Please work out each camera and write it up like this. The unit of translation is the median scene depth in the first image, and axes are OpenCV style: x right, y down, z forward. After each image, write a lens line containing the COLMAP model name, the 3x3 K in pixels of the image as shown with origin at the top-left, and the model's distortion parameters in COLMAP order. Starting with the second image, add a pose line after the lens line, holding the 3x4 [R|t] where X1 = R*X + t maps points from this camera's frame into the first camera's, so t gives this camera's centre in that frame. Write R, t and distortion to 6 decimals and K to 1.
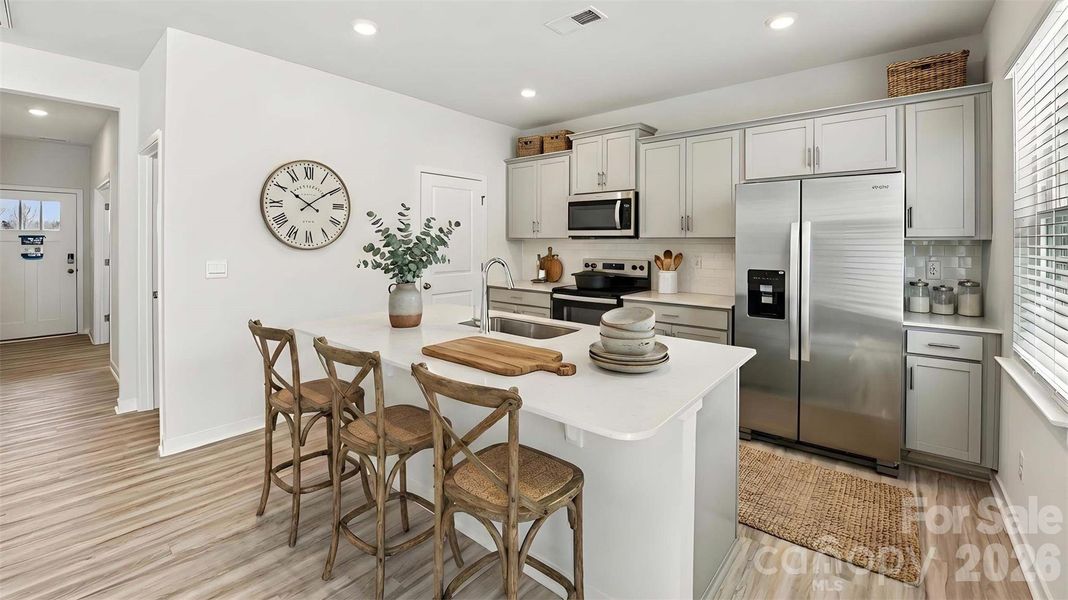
lens RADIAL K [[437.7, 0, 532.2], [0, 437.7, 242.9], [0, 0, 1]] dist [-0.014428, -0.000233]
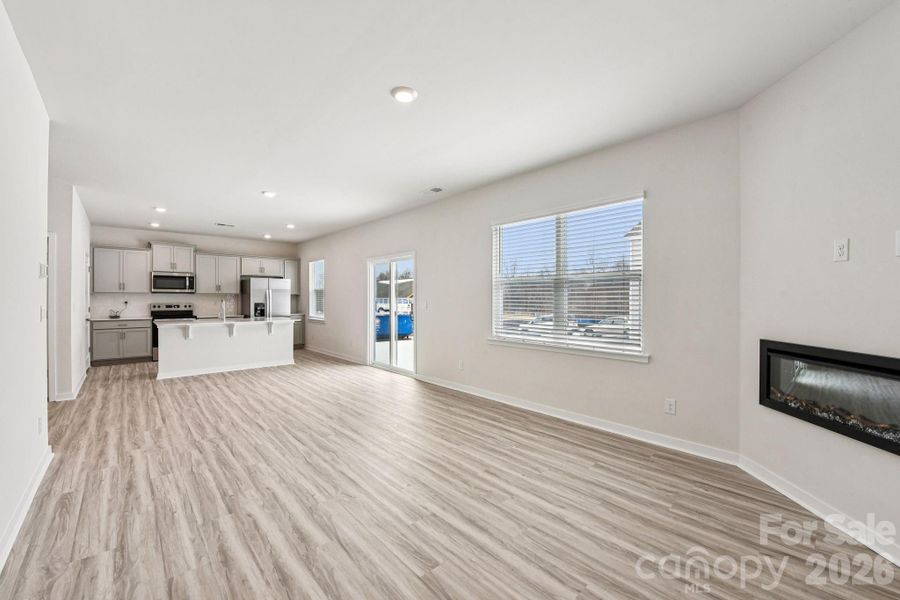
lens RADIAL K [[364.0, 0, 448.4], [0, 364.0, 299.2], [0, 0, 1]] dist [-0.015250, -0.000786]
pose [[0.144949, -0.002522, 0.989436, -1.580201], [0.007213, 0.999973, 0.001493, 0.029675], [-0.989413, 0.006921, 0.144963, -0.685994]]
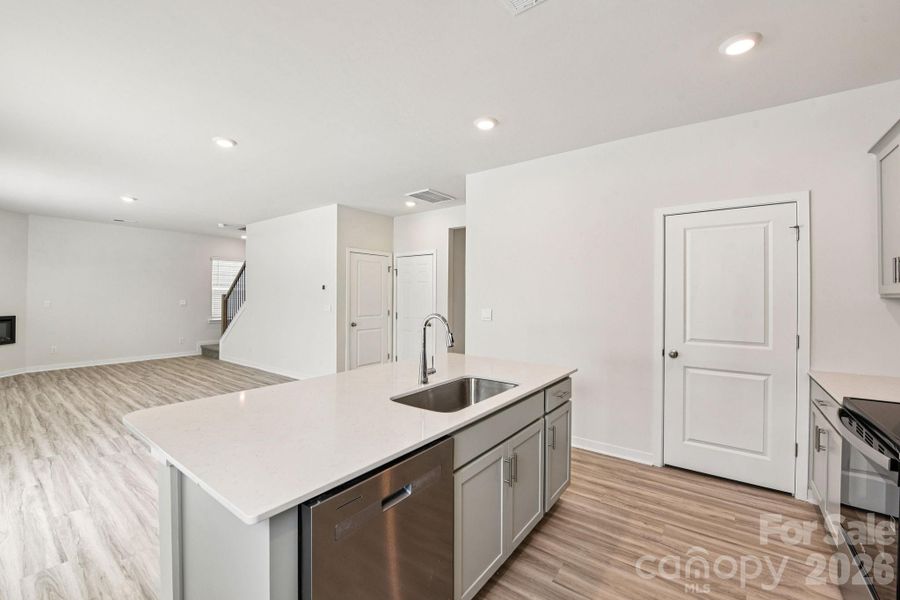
lens RADIAL K [[367.0, 0, 448.2], [0, 367.0, 295.5], [0, 0, 1]] dist [-0.013308, -0.003633]
pose [[0.055026, -0.002942, -0.998481, 0.469426], [-0.015309, 0.999876, -0.003790, -0.001520], [0.998368, 0.015494, 0.054974, 0.603156]]
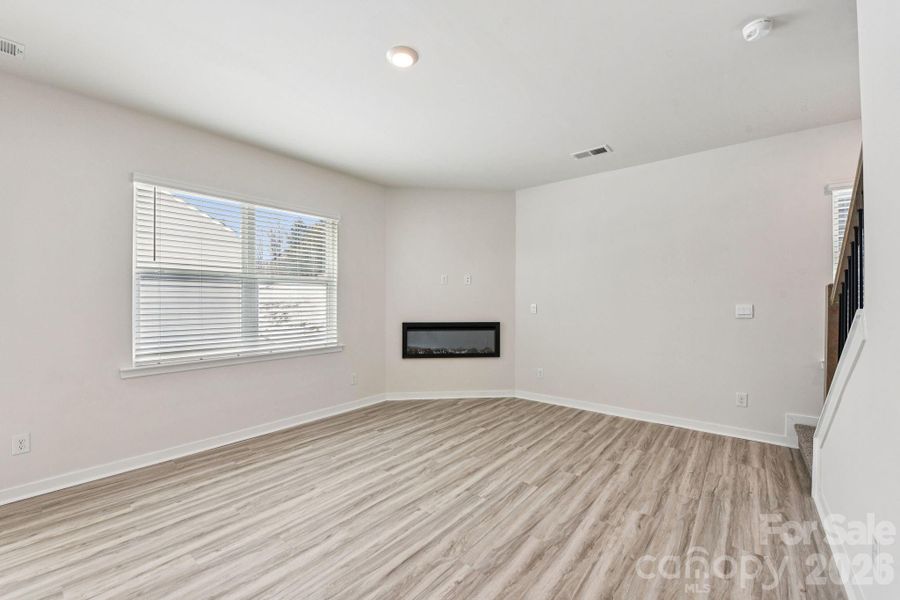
lens RADIAL K [[364.0, 0, 448.4], [0, 364.0, 299.2], [0, 0, 1]] dist [-0.015250, -0.000786]
pose [[-0.999977, 0.001886, -0.006583, -0.997162], [0.001863, 0.999992, 0.003401, 0.025504], [0.006589, 0.003389, -0.999973, 0.052737]]
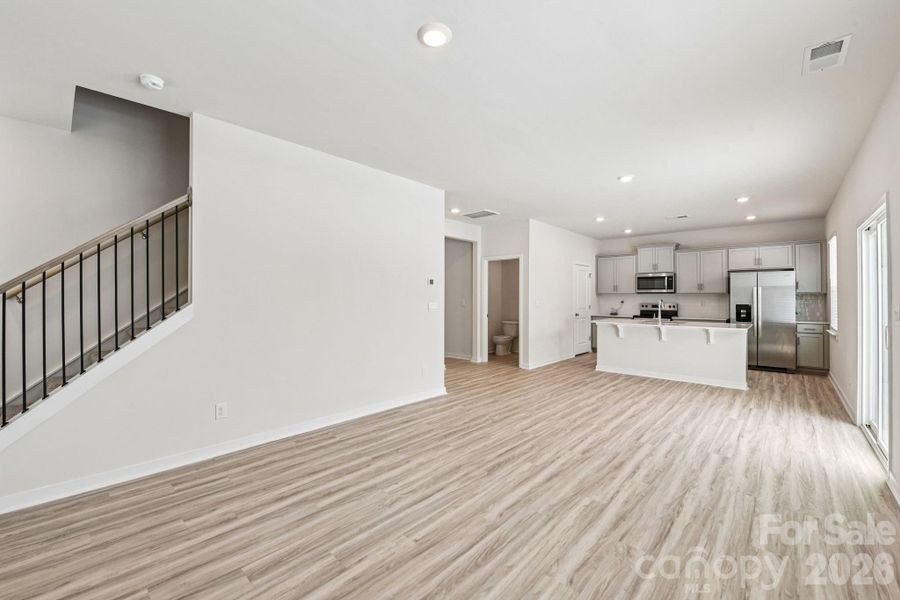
lens RADIAL K [[367.0, 0, 448.2], [0, 367.0, 295.5], [0, 0, 1]] dist [-0.013308, -0.003633]
pose [[0.998516, 0.001888, -0.054431, -0.882792], [-0.002659, 0.999897, -0.014105, 0.032323], [0.054399, 0.014229, 0.998418, -1.021376]]
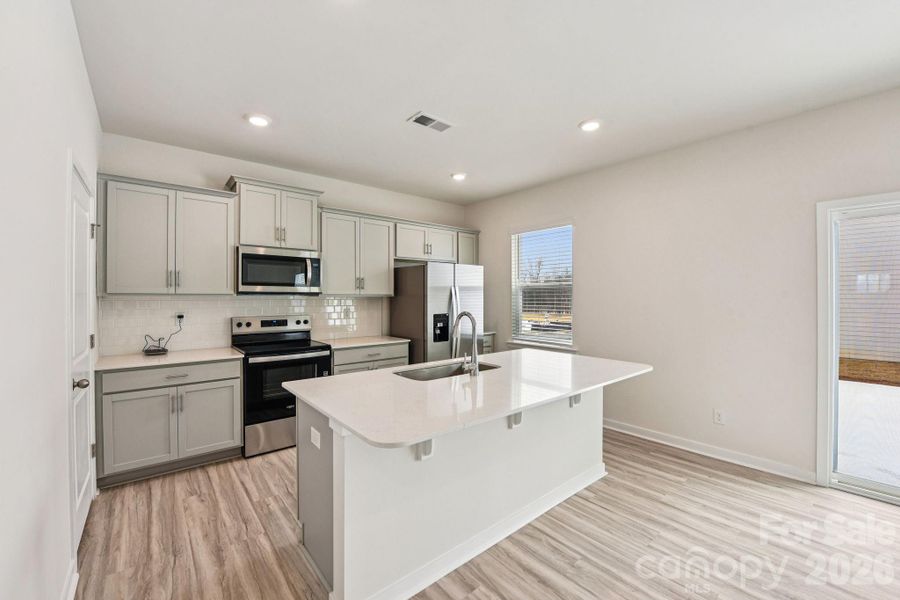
lens RADIAL K [[367.0, 0, 448.2], [0, 367.0, 295.5], [0, 0, 1]] dist [-0.013308, -0.003633]
pose [[0.182364, 0.002652, 0.983227, -0.644685], [0.008876, 0.999951, -0.004344, -0.002088], [-0.983191, 0.009519, 0.182332, 0.531823]]
